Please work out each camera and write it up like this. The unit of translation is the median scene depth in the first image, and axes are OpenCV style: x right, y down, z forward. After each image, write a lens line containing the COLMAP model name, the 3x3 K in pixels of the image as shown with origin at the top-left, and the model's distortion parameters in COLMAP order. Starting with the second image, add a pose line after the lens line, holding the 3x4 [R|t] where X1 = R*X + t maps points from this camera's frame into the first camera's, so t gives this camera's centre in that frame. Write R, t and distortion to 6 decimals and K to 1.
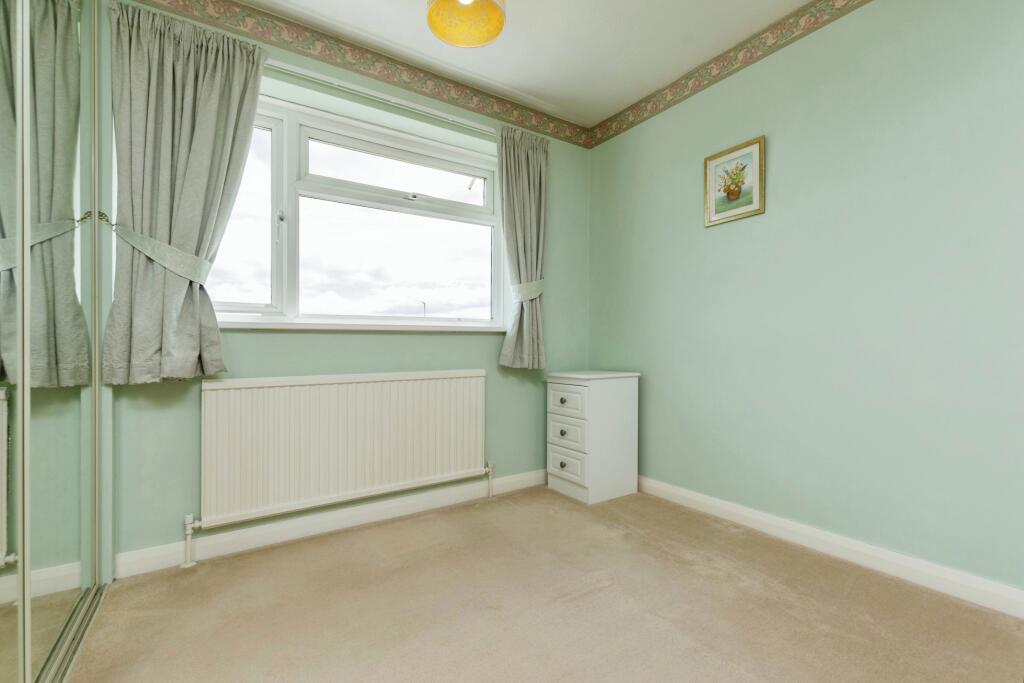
lens RADIAL K [[461.7, 0, 511.7], [0, 461.7, 349.6], [0, 0, 1]] dist [0.015221, -0.001123]
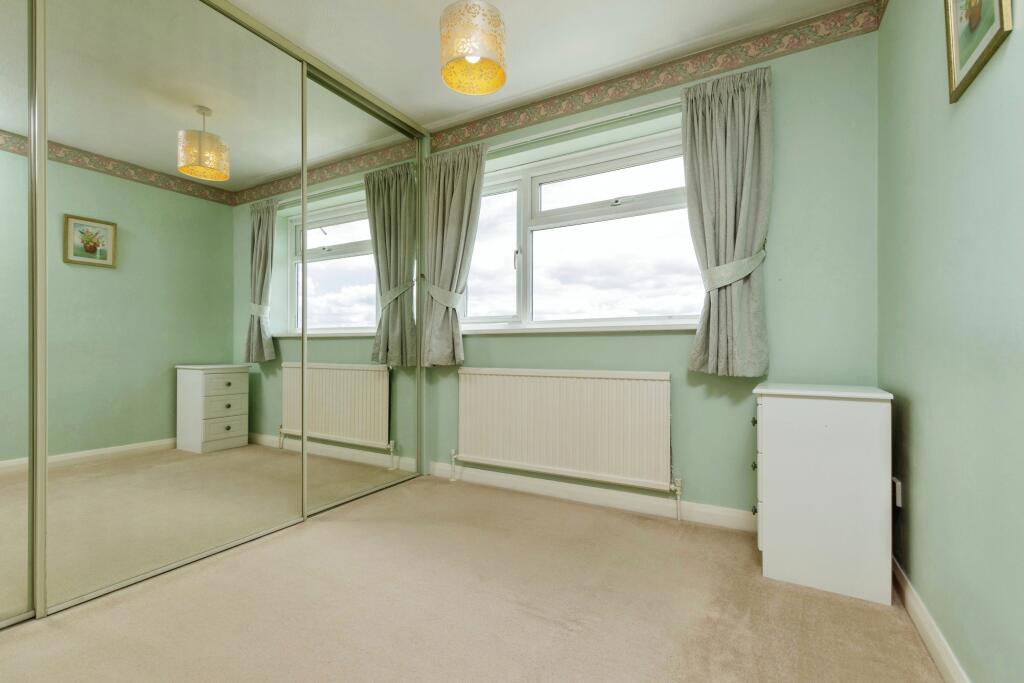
lens RADIAL K [[424.2, 0, 515.3], [0, 424.2, 342.1], [0, 0, 1]] dist [0.001098, 0.000345]
pose [[0.463439, -0.006527, -0.886105, 0.574017], [-0.004471, 0.999943, -0.009703, -0.006399], [0.886118, 0.008458, 0.463383, 0.394927]]
